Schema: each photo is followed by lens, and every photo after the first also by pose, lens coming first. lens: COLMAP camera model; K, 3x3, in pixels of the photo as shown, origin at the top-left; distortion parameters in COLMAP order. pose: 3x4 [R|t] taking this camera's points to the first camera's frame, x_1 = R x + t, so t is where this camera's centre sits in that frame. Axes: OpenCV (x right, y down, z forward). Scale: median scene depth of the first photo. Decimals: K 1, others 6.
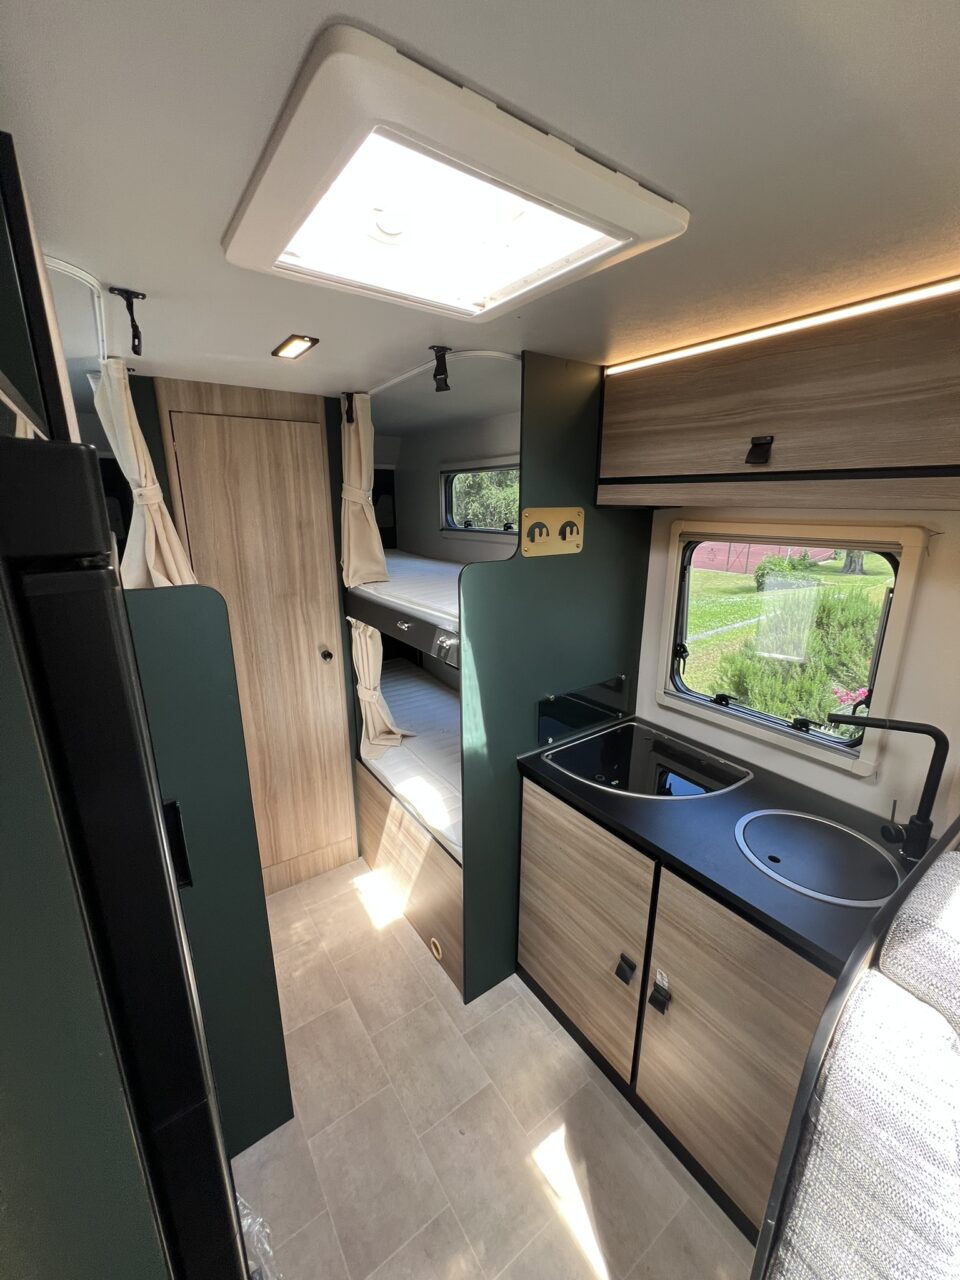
lens RADIAL K [[510.9, 0, 479.9], [0, 510.9, 634.1], [0, 0, 1]] dist [0.000723, -0.000378]
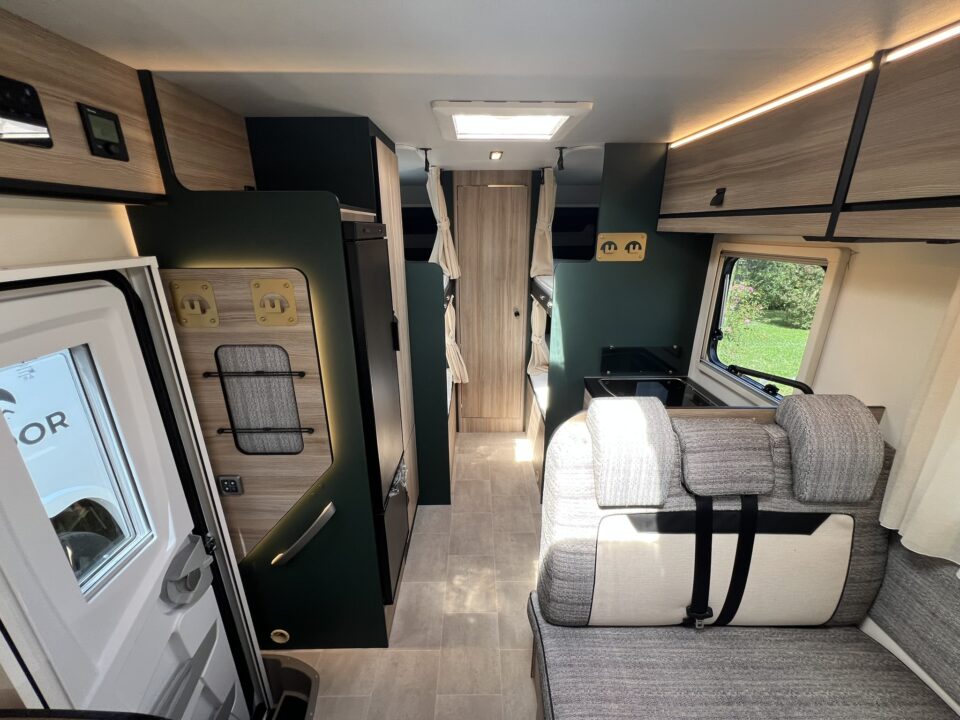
lens RADIAL K [[383.2, 0, 478.9], [0, 383.2, 353.4], [0, 0, 1]] dist [0.000723, -0.000378]
pose [[0.822554, 0.175547, -0.540914, 0.447207], [-0.141349, 0.984425, 0.104537, 0.070838], [0.550840, -0.009530, 0.834556, -0.286990]]
